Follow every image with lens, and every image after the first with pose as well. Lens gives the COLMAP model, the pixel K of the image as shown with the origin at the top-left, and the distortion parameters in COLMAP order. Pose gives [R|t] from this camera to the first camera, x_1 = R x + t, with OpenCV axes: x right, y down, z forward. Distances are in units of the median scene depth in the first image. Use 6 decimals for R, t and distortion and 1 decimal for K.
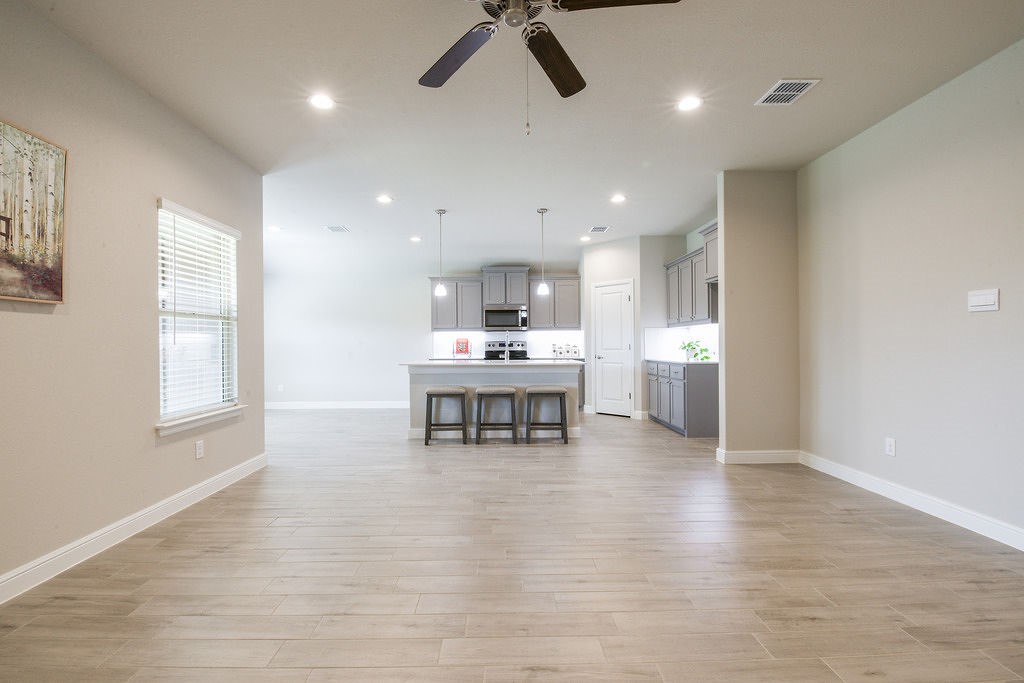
lens RADIAL K [[449.2, 0, 506.9], [0, 449.2, 343.5], [0, 0, 1]] dist [-0.004455, -0.007774]
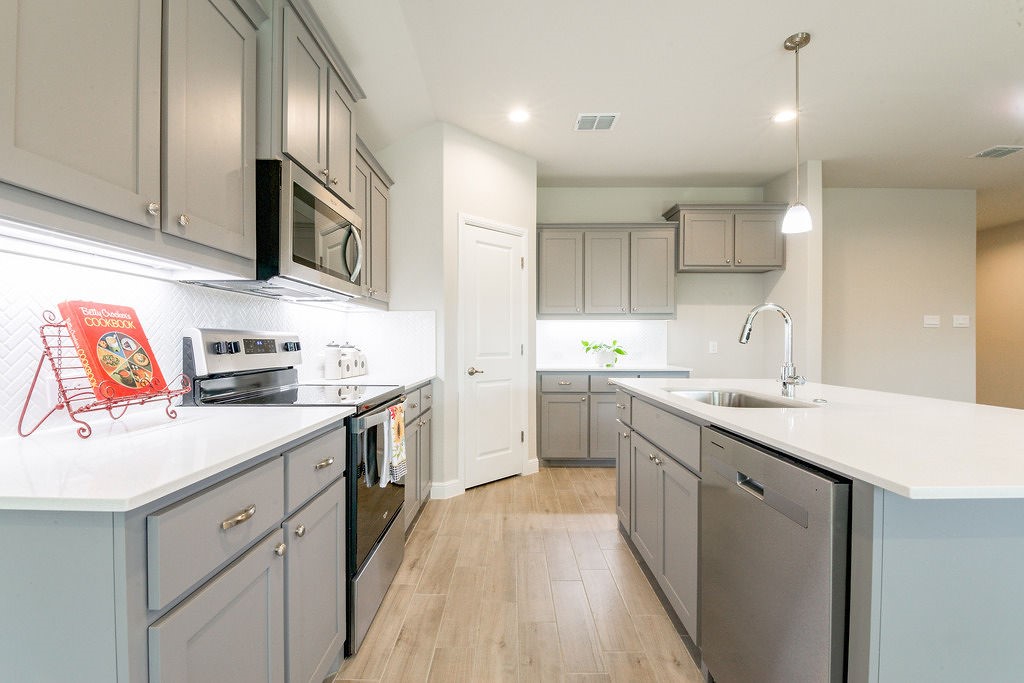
lens RADIAL K [[449.2, 0, 517.0], [0, 449.2, 342.4], [0, 0, 1]] dist [-0.004455, -0.007774]
pose [[0.008555, 0.006847, 0.999940, -0.372201], [-0.003426, 0.999971, -0.006818, 0.003579], [-0.999958, -0.003367, 0.008579, 1.296261]]
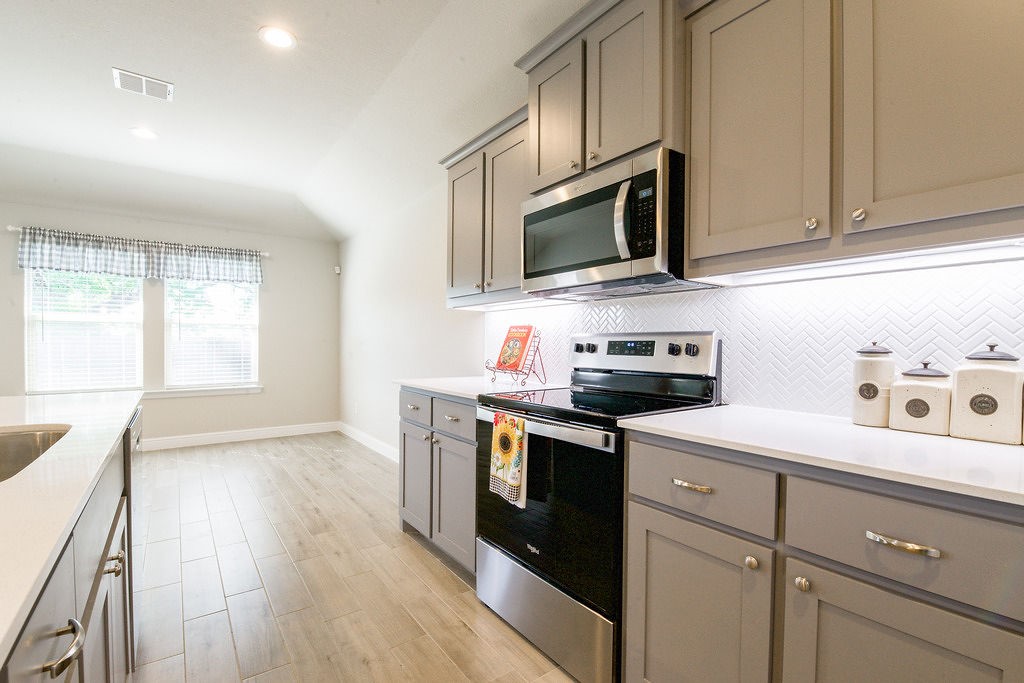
lens RADIAL K [[449.2, 0, 515.4], [0, 449.2, 351.1], [0, 0, 1]] dist [-0.004455, -0.007774]
pose [[0.584440, 0.022261, -0.811132, 0.244953], [-0.009197, 0.999741, 0.020810, 0.000846], [0.811385, -0.004702, 0.584493, 1.216016]]
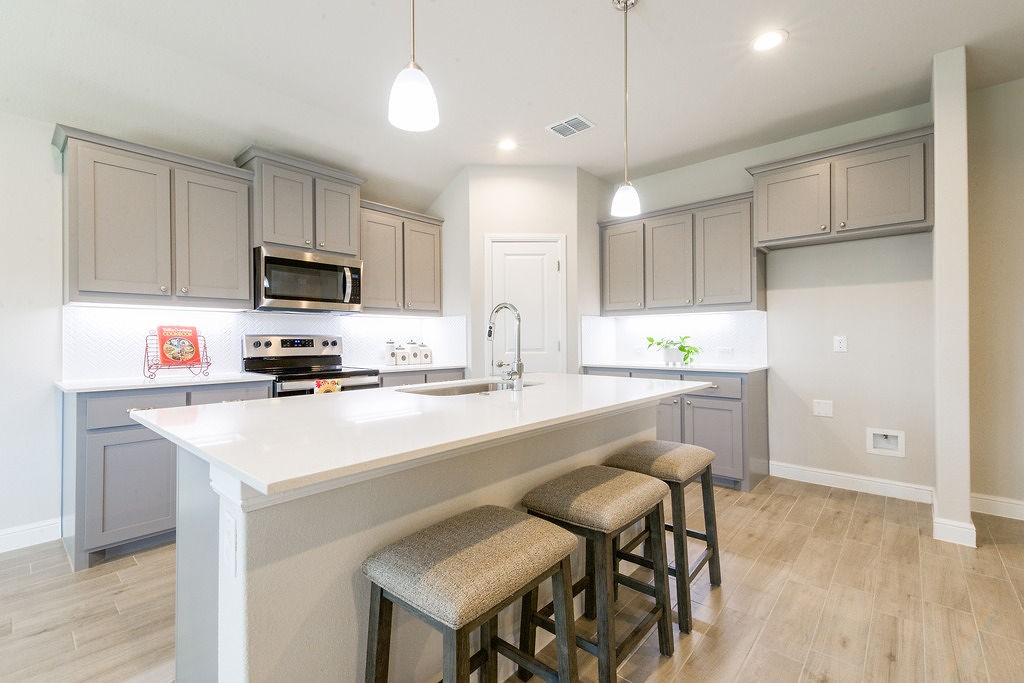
lens RADIAL K [[449.2, 0, 520.0], [0, 449.2, 338.8], [0, 0, 1]] dist [-0.004455, -0.007774]
pose [[0.662466, 0.003306, 0.749085, -0.282627], [0.000466, 0.999988, -0.004826, 0.001757], [-0.749092, 0.003546, 0.662457, 0.823938]]
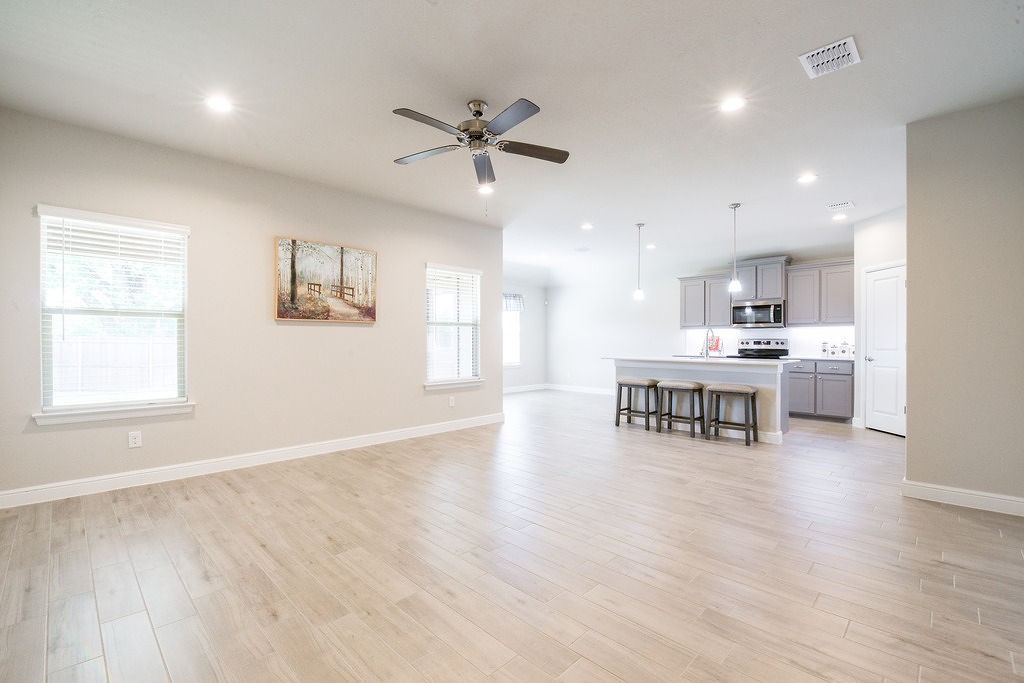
lens RADIAL K [[449.2, 0, 507.3], [0, 449.2, 342.2], [0, 0, 1]] dist [-0.004455, -0.007774]
pose [[0.697938, 0.007910, -0.716114, 0.445106], [-0.003598, 0.999965, 0.007539, -0.004676], [0.716149, -0.002685, 0.697942, -0.036885]]
